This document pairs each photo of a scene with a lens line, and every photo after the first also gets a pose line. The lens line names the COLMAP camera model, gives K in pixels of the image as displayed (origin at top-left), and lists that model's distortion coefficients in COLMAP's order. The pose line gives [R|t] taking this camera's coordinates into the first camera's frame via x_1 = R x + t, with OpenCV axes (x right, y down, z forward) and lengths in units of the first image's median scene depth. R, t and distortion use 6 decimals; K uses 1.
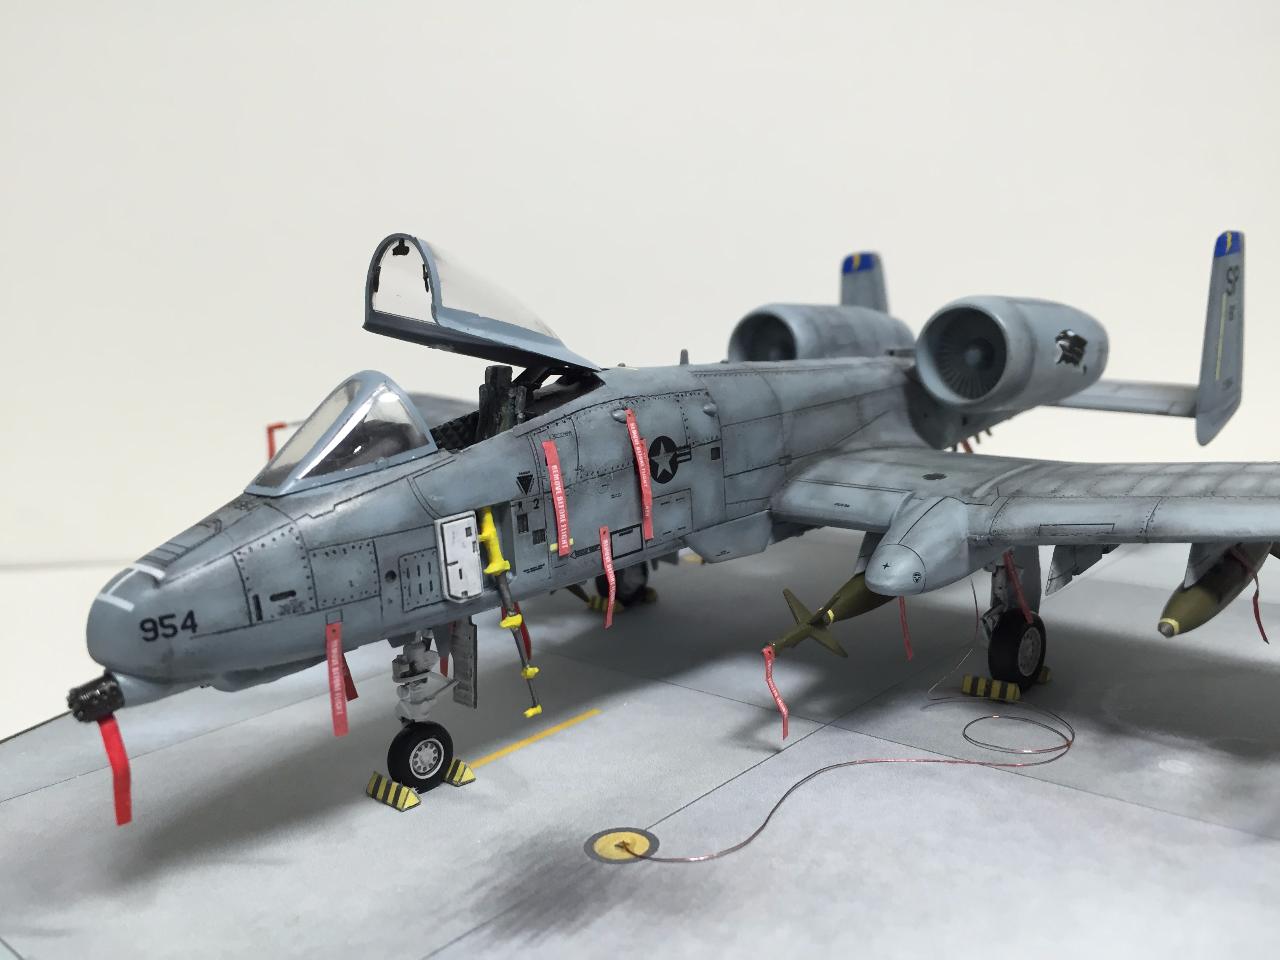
lens RADIAL K [[1131.7, 0, 635.9], [0, 1131.7, 479.6], [0, 0, 1]] dist [0.070632, -0.137109]
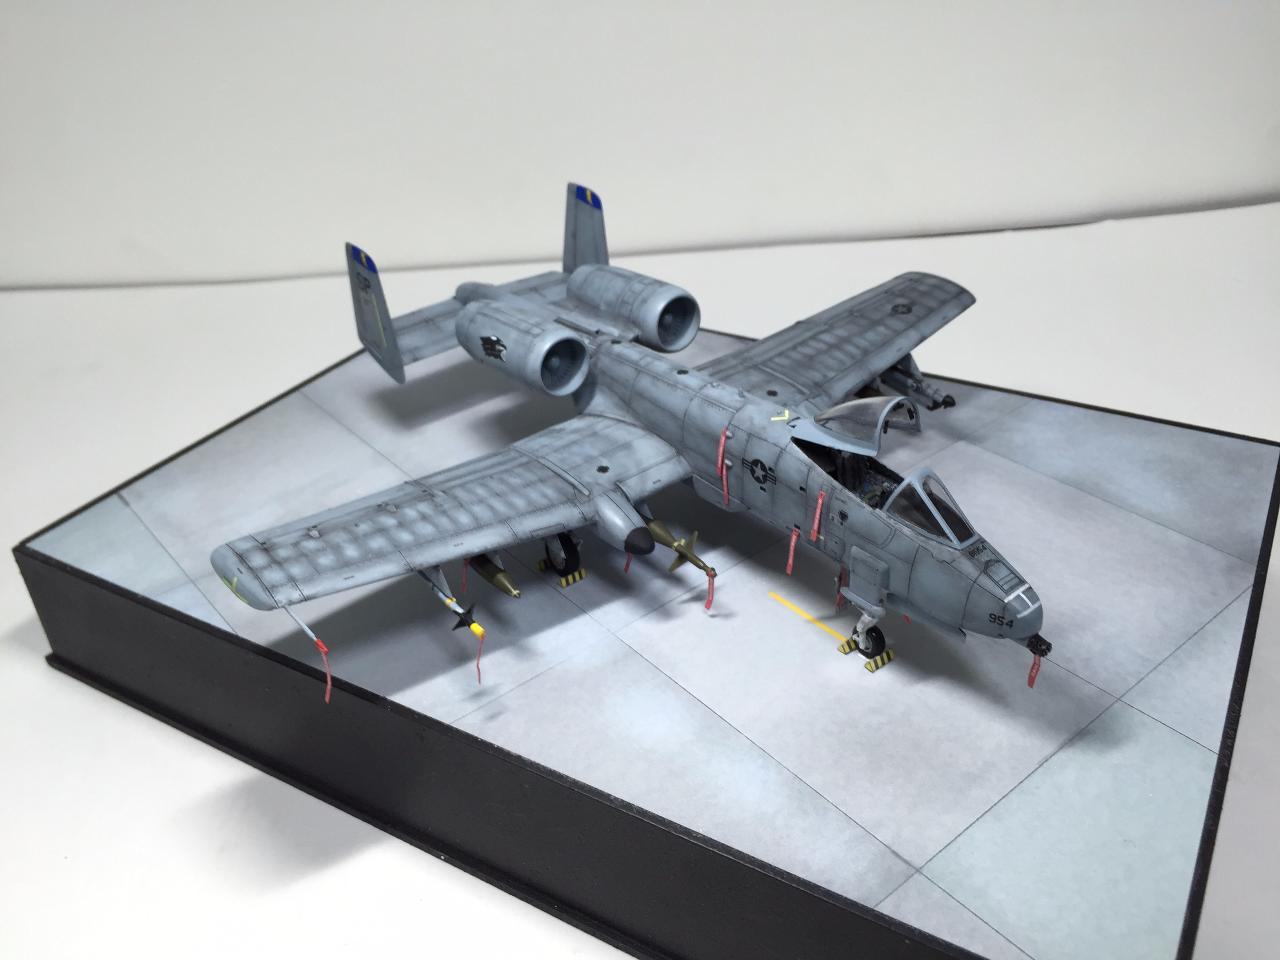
lens RADIAL K [[1106.8, 0, 634.6], [0, 1106.8, 484.3], [0, 0, 1]] dist [0.047815, -0.000900]
pose [[0.157608, -0.495698, 0.854074, -1.832635], [0.191011, 0.863853, 0.466125, -0.990744], [-0.968852, 0.089672, 0.230834, 0.986871]]
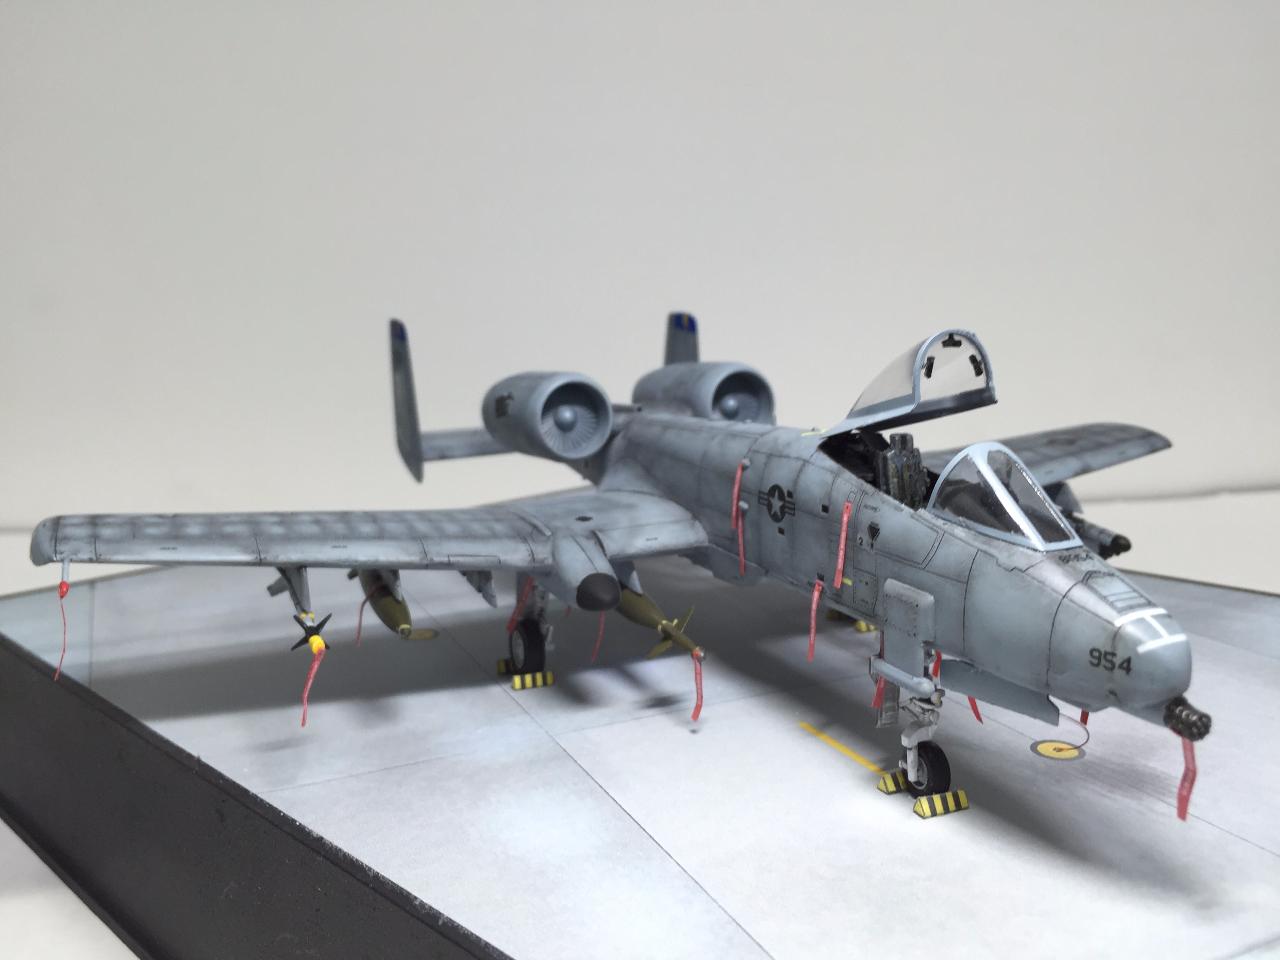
lens RADIAL K [[1120.6, 0, 640.0], [0, 1120.6, 480.0], [0, 0, 1]] dist [0.070848, -0.125837]
pose [[0.400304, -0.119534, 0.908553, -1.414408], [0.149253, 0.986722, 0.064058, -0.179842], [-0.904146, 0.109962, 0.412829, 0.801721]]
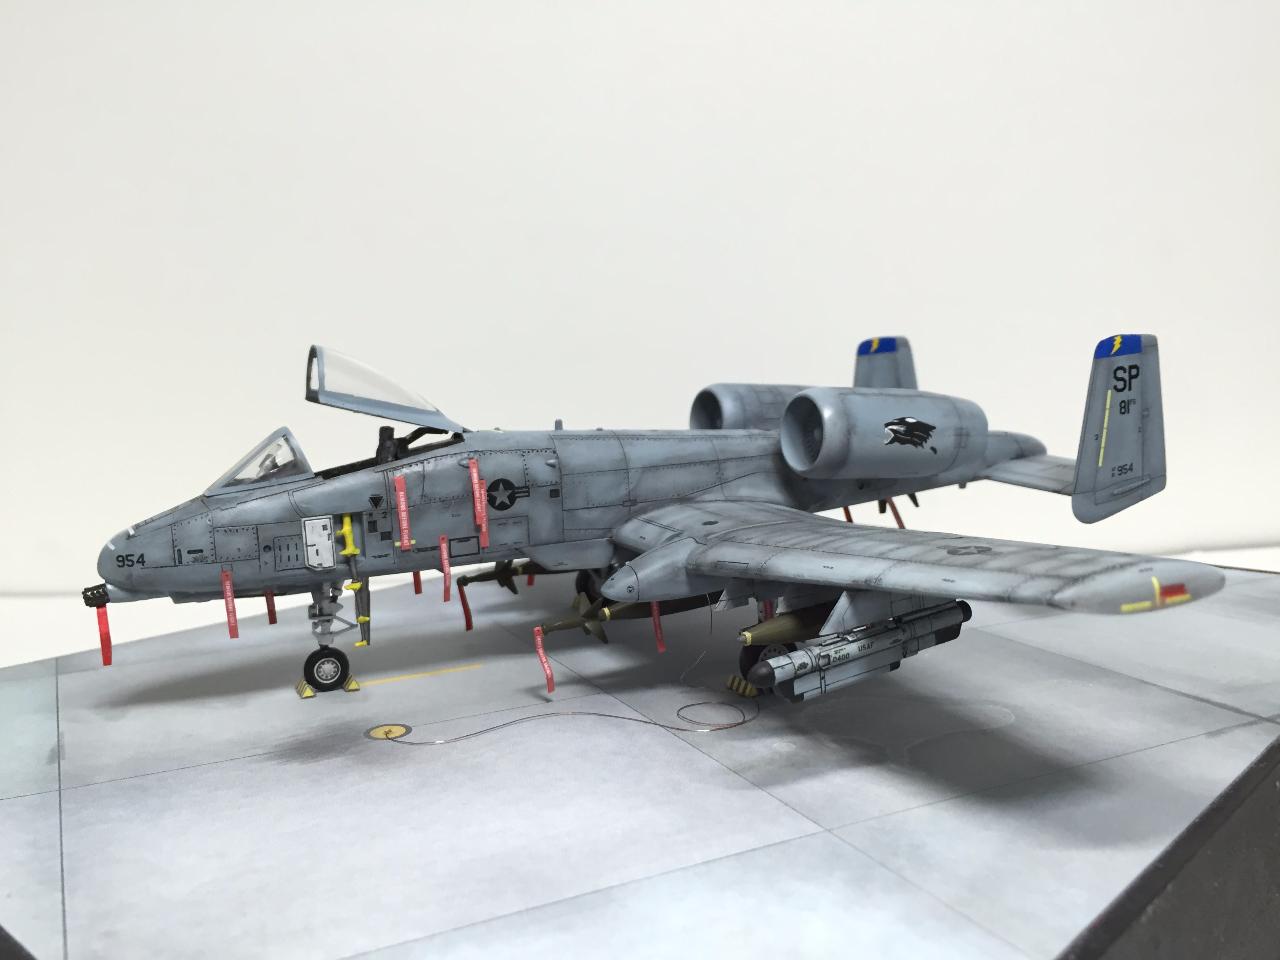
lens RADIAL K [[1120.6, 0, 640.0], [0, 1120.6, 480.0], [0, 0, 1]] dist [0.070848, -0.125837]
pose [[0.931357, 0.070310, -0.357255, 0.810432], [-0.080683, 0.996639, -0.014193, -0.034417], [0.355057, 0.042043, 0.933899, -0.345015]]
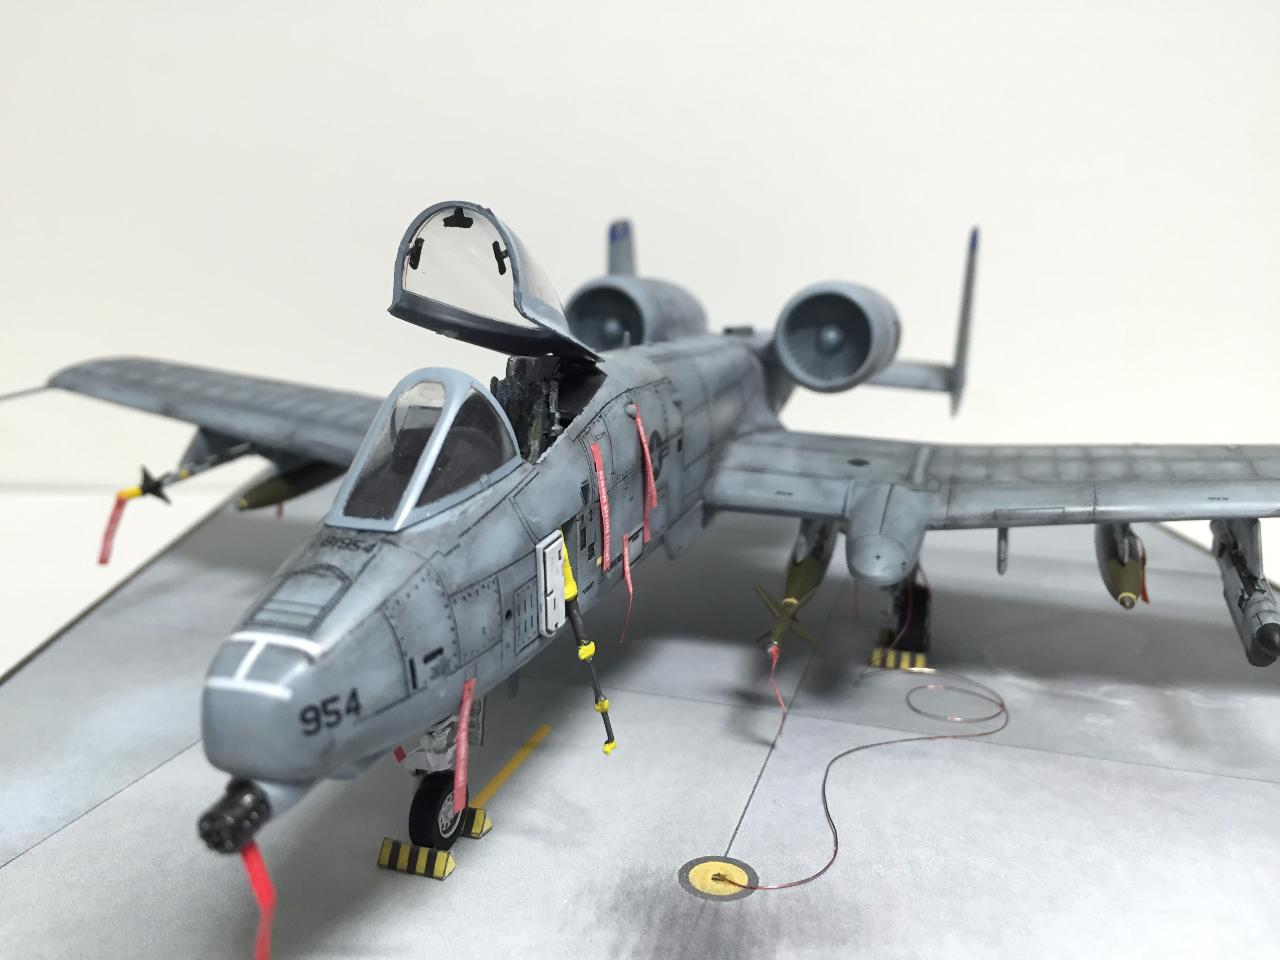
lens RADIAL K [[1142.3, 0, 639.0], [0, 1142.3, 476.0], [0, 0, 1]] dist [0.075084, -0.154362]
pose [[0.909352, -0.030063, 0.414939, -0.431116], [0.010029, 0.998680, 0.050378, -0.055195], [-0.415906, -0.041650, 0.908453, 0.168699]]
